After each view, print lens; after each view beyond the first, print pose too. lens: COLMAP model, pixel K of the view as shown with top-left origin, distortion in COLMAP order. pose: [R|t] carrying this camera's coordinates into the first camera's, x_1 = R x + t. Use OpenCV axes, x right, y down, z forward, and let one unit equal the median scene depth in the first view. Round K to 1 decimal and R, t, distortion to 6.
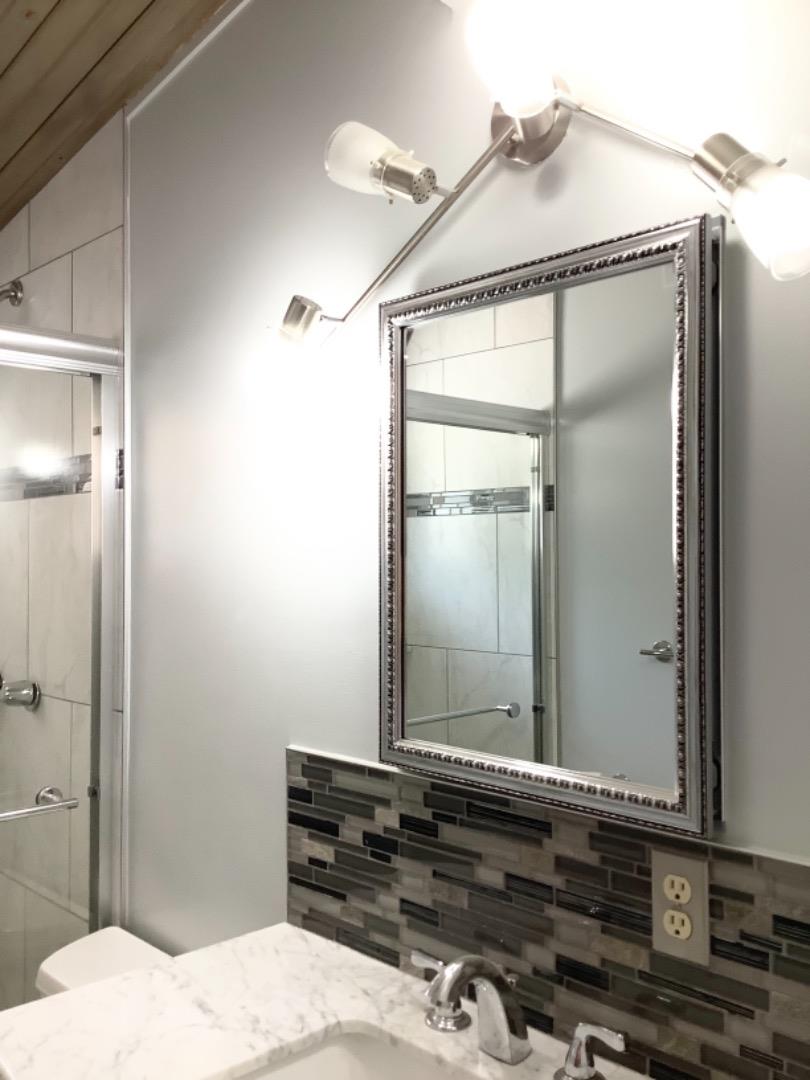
lens RADIAL K [[987.2, 0, 400.8], [0, 987.2, 552.4], [0, 0, 1]] dist [0.104521, -0.193436]
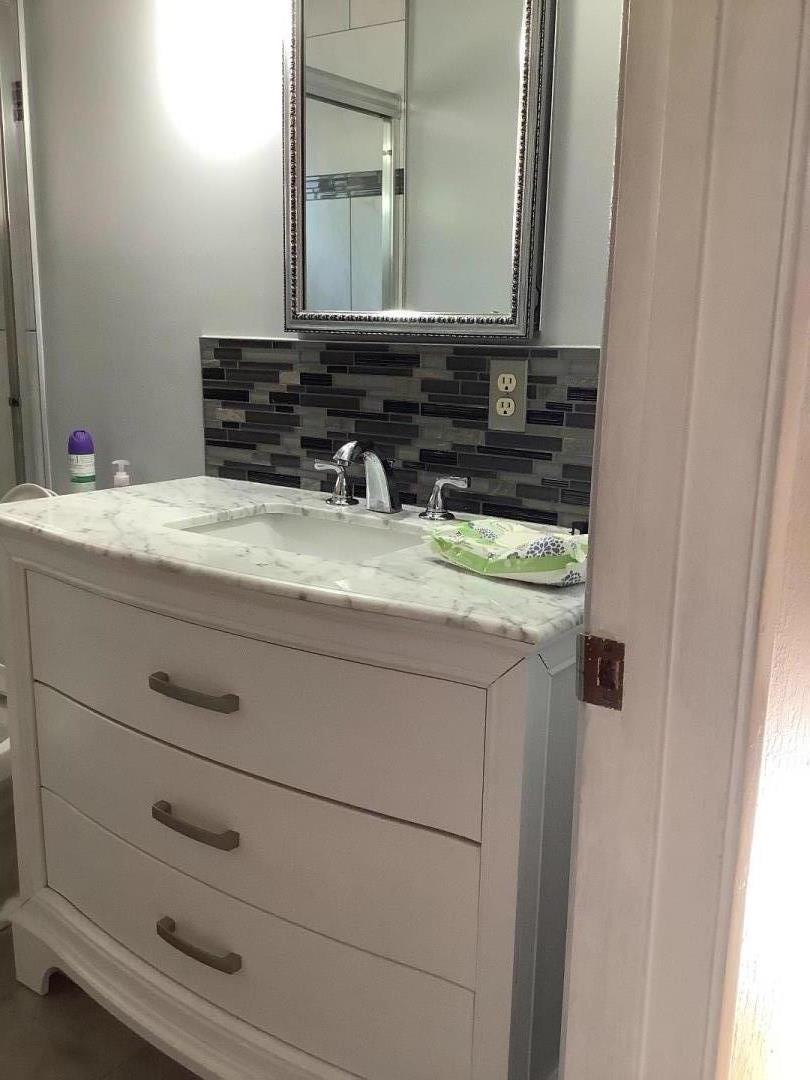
lens RADIAL K [[987.2, 0, 400.8], [0, 987.2, 552.4], [0, 0, 1]] dist [0.104521, -0.193436]
pose [[0.984594, -0.020268, 0.173678, -0.106055], [-0.020399, 0.973163, 0.229210, 0.199990], [-0.173662, -0.229221, 0.957757, -0.333506]]
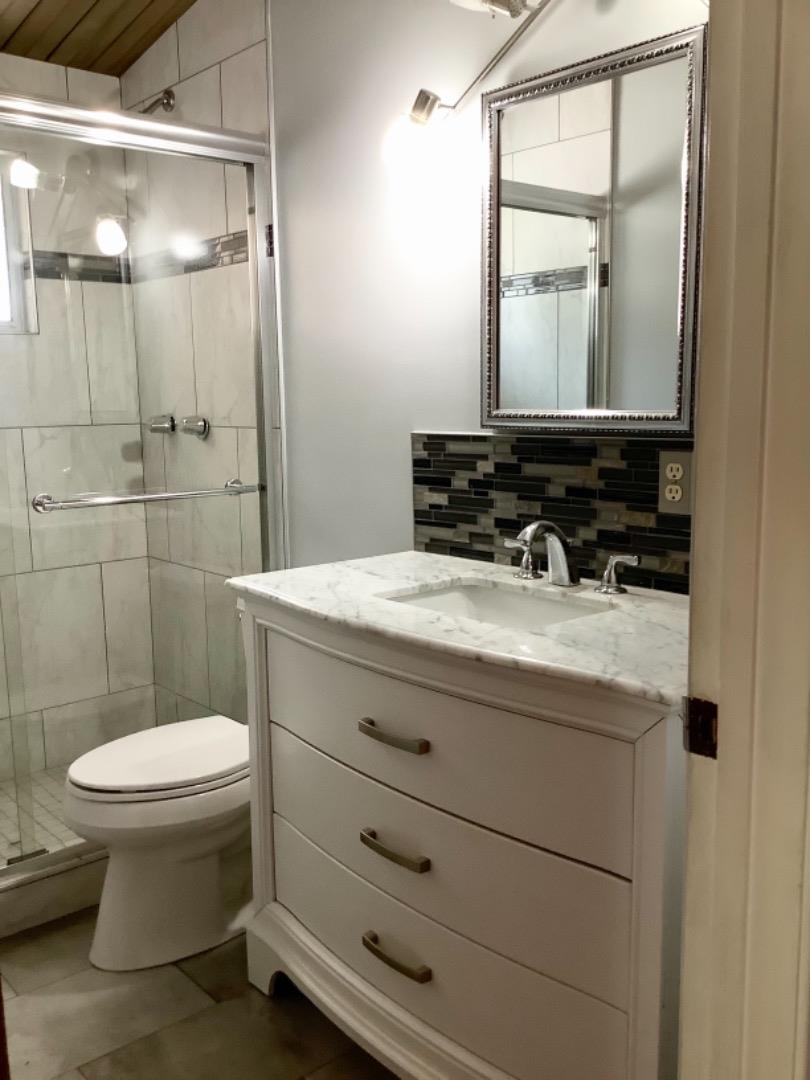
lens RADIAL K [[987.2, 0, 400.8], [0, 987.2, 552.4], [0, 0, 1]] dist [0.104521, -0.193436]
pose [[0.998591, -0.005496, -0.052789, -0.066696], [0.014299, 0.985708, 0.167856, 0.151331], [0.051112, -0.168374, 0.984397, -0.511177]]
